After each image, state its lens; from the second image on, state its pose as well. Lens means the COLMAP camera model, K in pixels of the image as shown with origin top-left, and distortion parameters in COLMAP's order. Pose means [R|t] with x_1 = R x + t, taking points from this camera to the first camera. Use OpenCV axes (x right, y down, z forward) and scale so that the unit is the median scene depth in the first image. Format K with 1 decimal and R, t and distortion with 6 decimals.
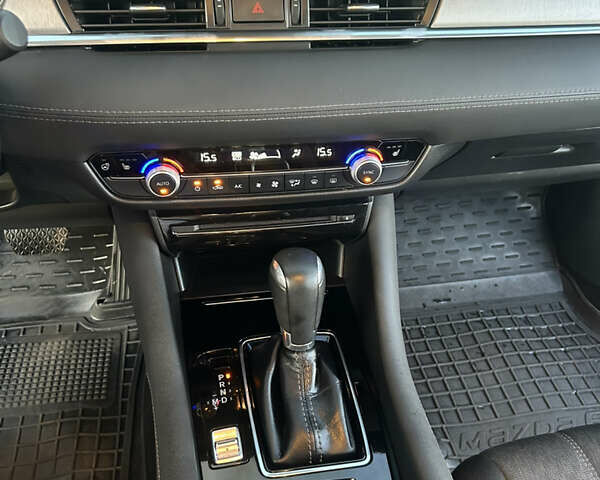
lens RADIAL K [[604.2, 0, 300.0], [0, 604.2, 240.0], [0, 0, 1]] dist [0.113578, -0.275810]
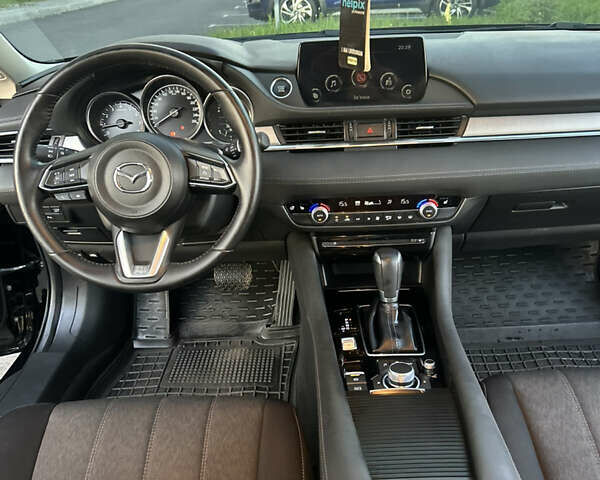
lens RADIAL K [[604.2, 0, 300.0], [0, 604.2, 240.0], [0, 0, 1]] dist [0.113578, -0.275810]
pose [[0.977232, -0.003241, -0.212147, 0.119976], [-0.044116, 0.974927, -0.218110, 0.391055], [0.207535, 0.222503, 0.952587, -0.813247]]
